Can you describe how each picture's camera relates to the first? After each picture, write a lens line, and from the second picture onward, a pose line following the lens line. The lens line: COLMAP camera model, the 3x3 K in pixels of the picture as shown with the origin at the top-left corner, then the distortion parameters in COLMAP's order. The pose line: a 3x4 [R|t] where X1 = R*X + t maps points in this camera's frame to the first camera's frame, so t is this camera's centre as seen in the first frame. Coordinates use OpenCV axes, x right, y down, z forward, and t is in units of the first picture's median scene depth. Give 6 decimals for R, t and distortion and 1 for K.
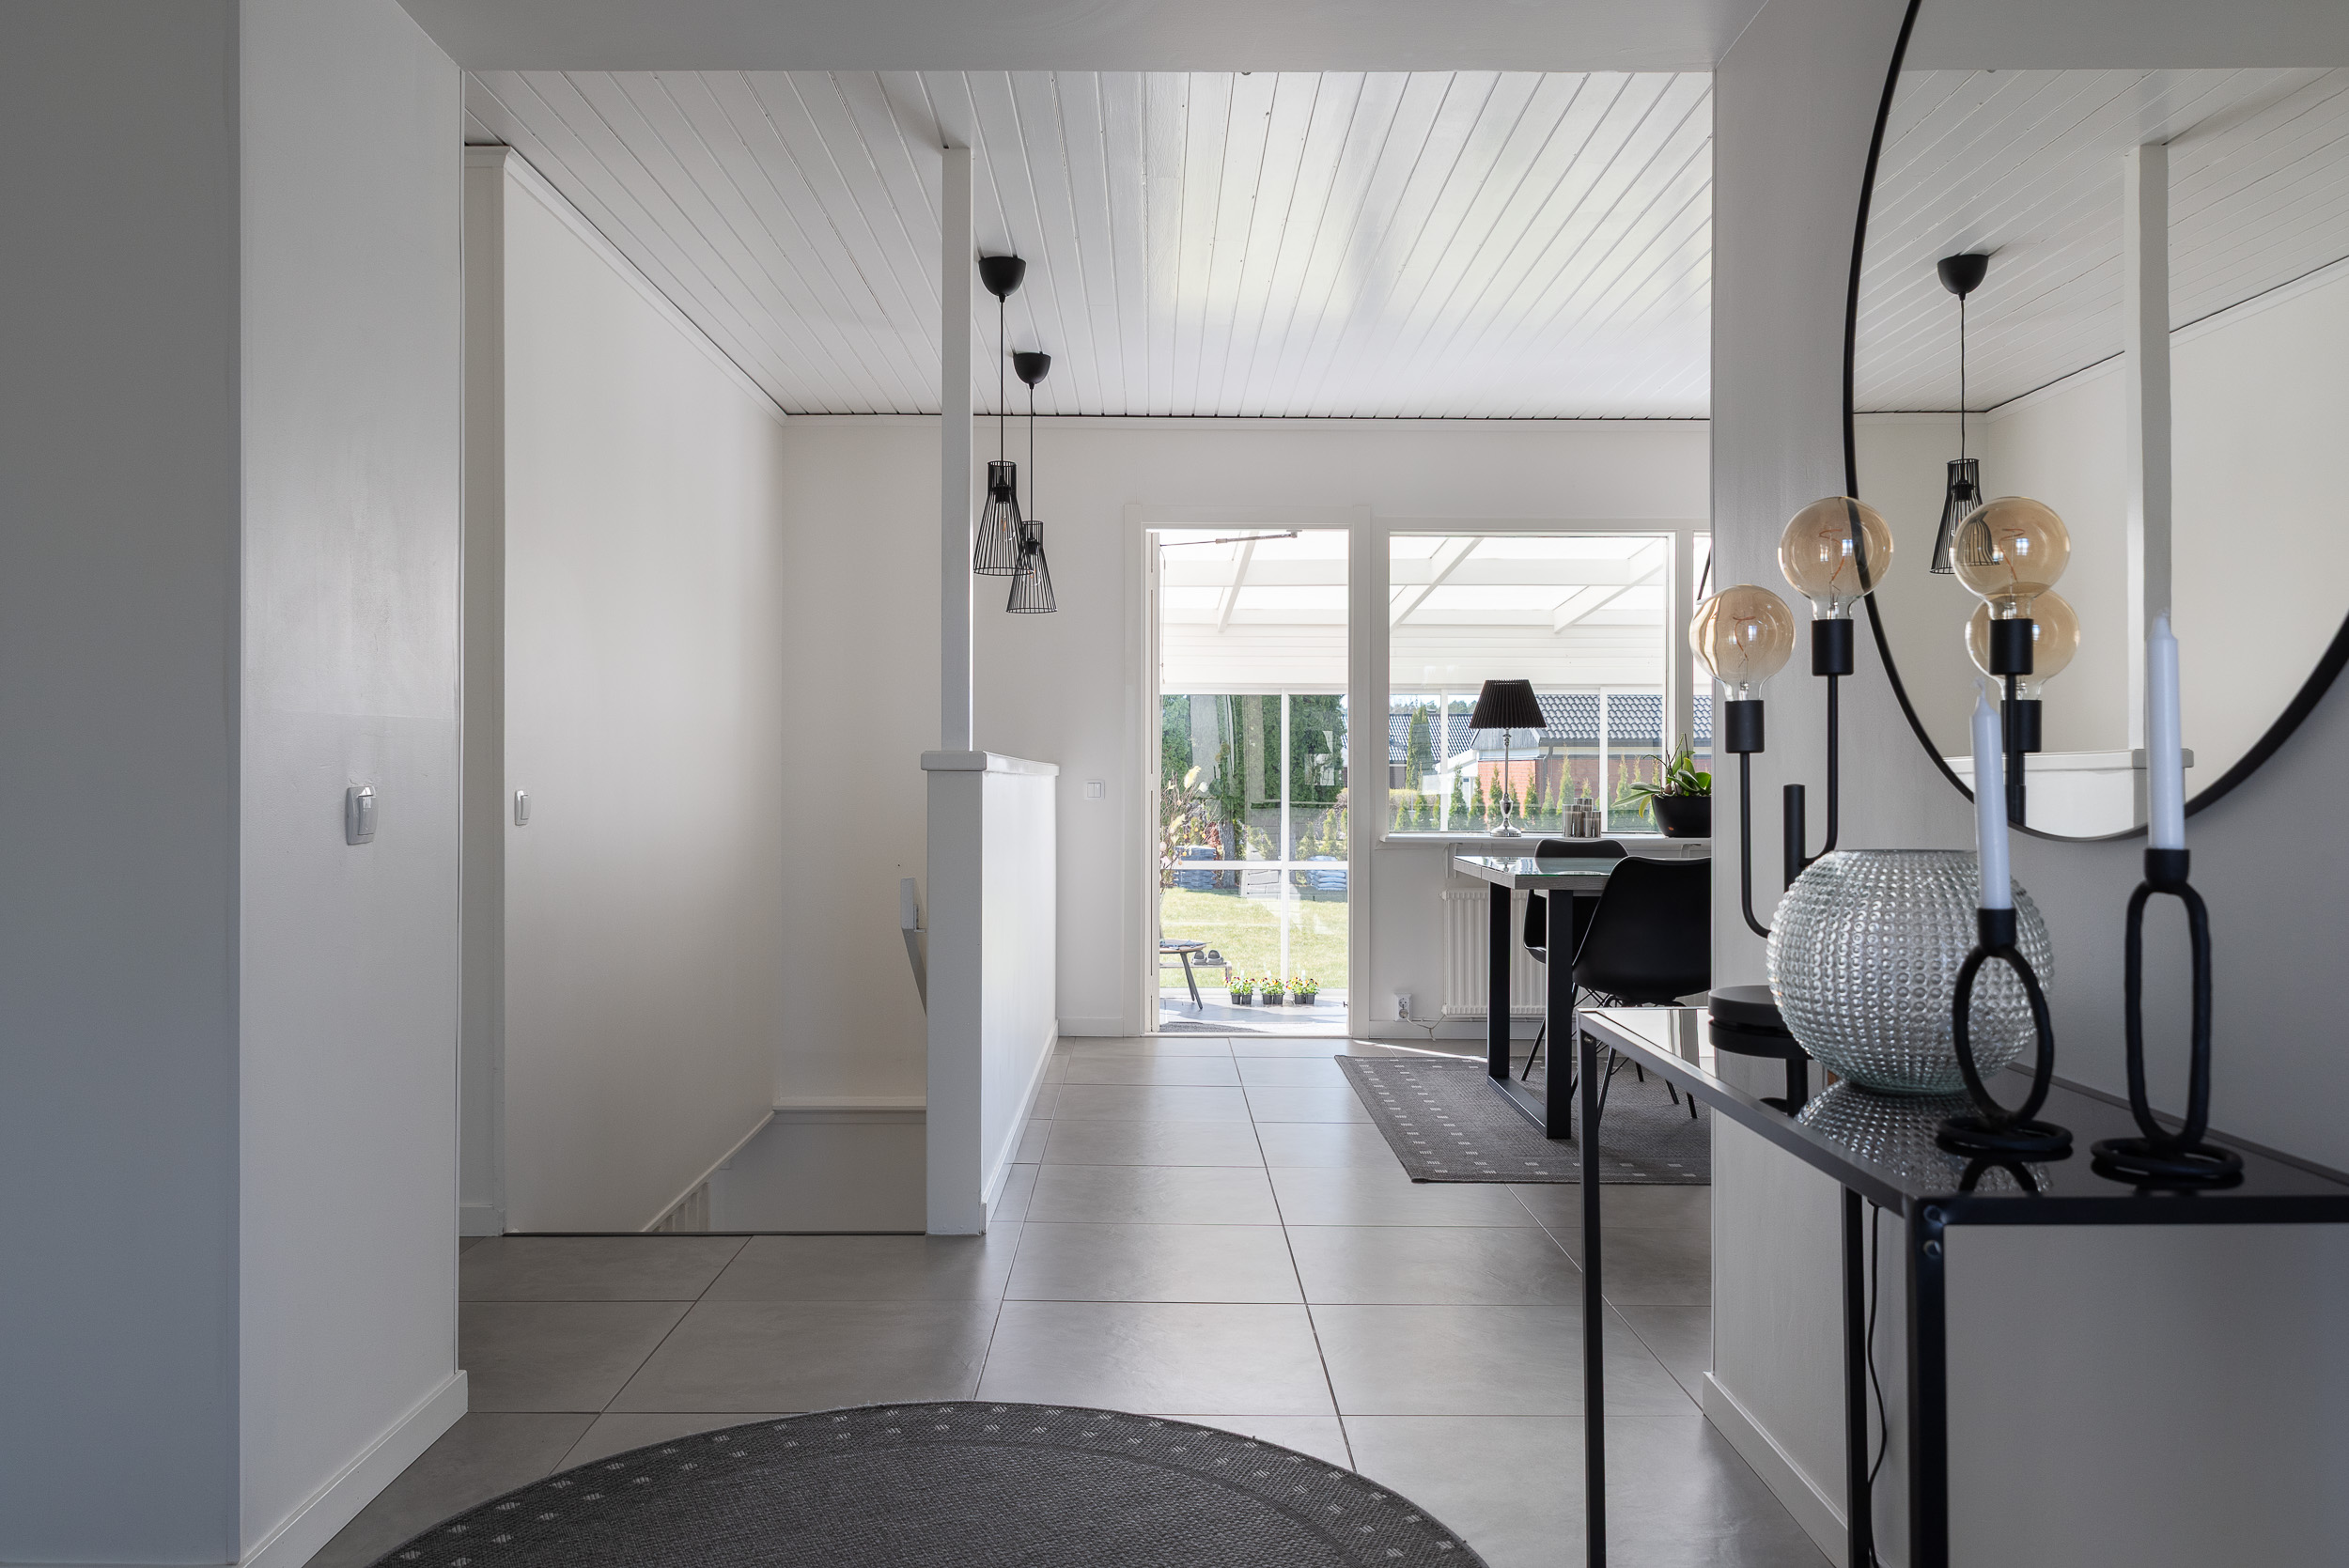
lens RADIAL K [[1760.1, 0, 1165.5], [0, 1760.1, 769.8], [0, 0, 1]] dist [-0.003328, -0.000353]
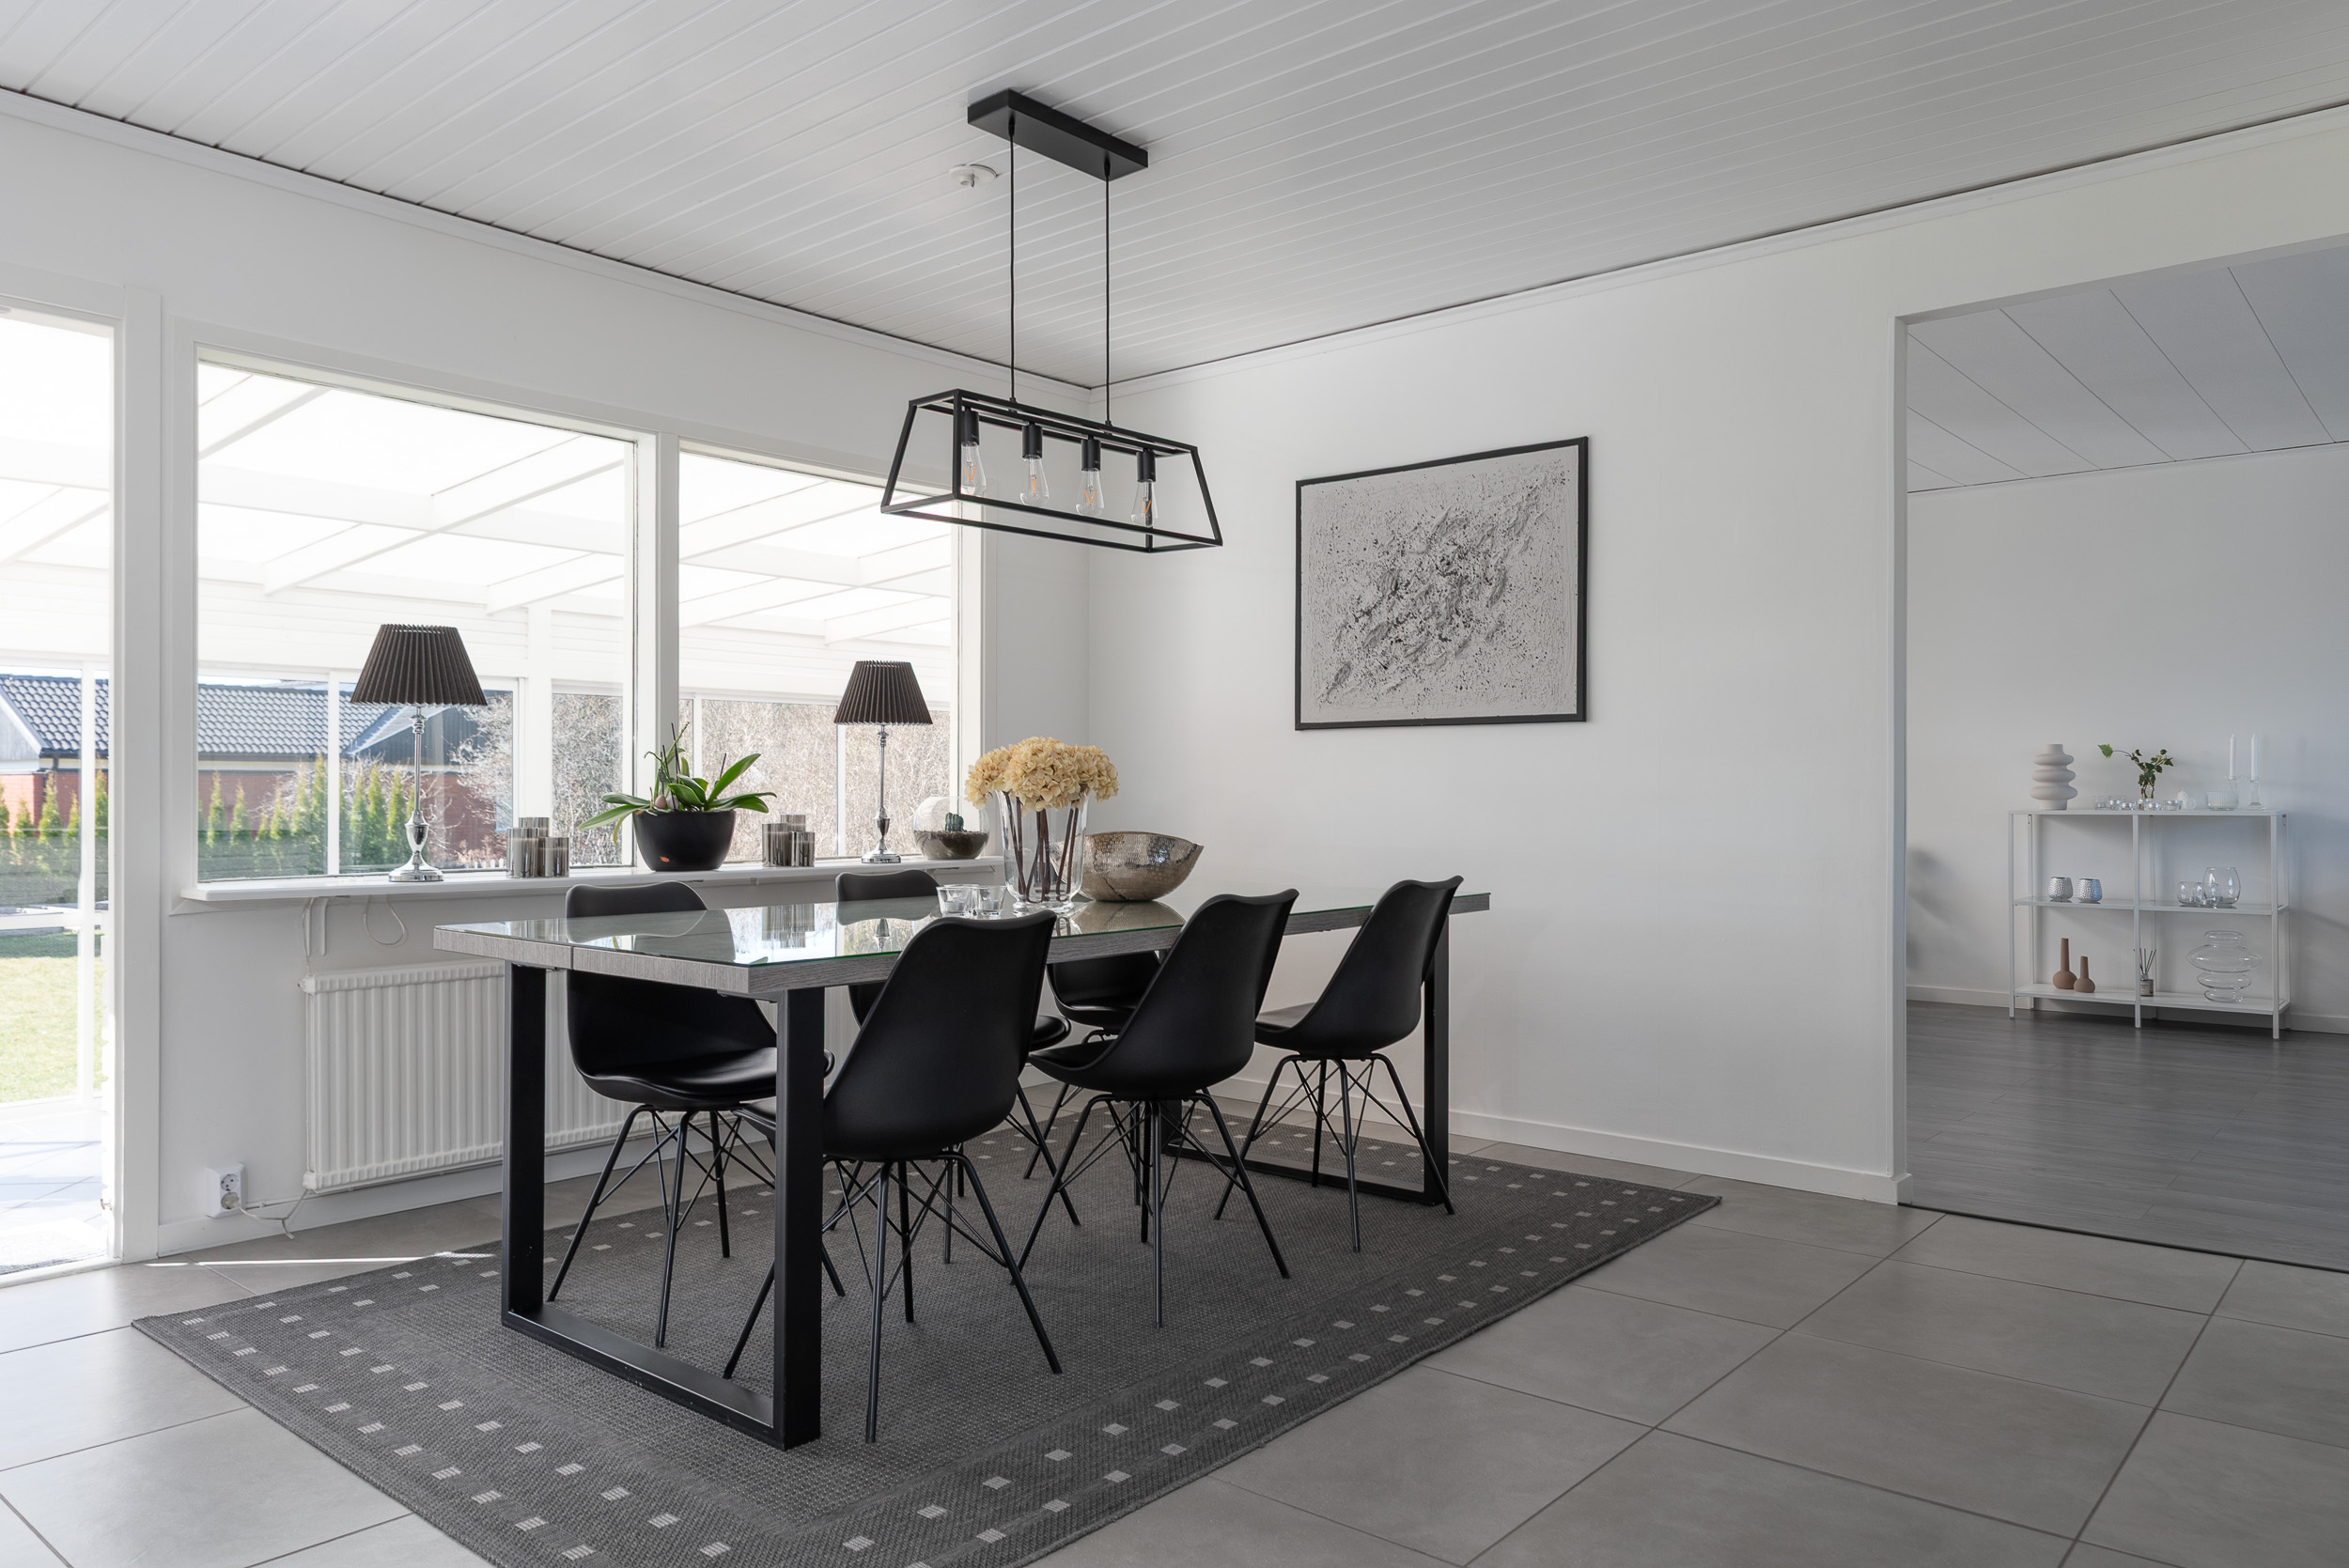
lens RADIAL K [[1584.5, 0, 1194.0], [0, 1584.5, 784.0], [0, 0, 1]] dist [0.007304, -0.008023]
pose [[0.650244, 0.003359, 0.759718, -0.051854], [-0.001265, 0.999994, -0.003339, 0.005432], [-0.759724, 0.001210, 0.650244, 0.431953]]
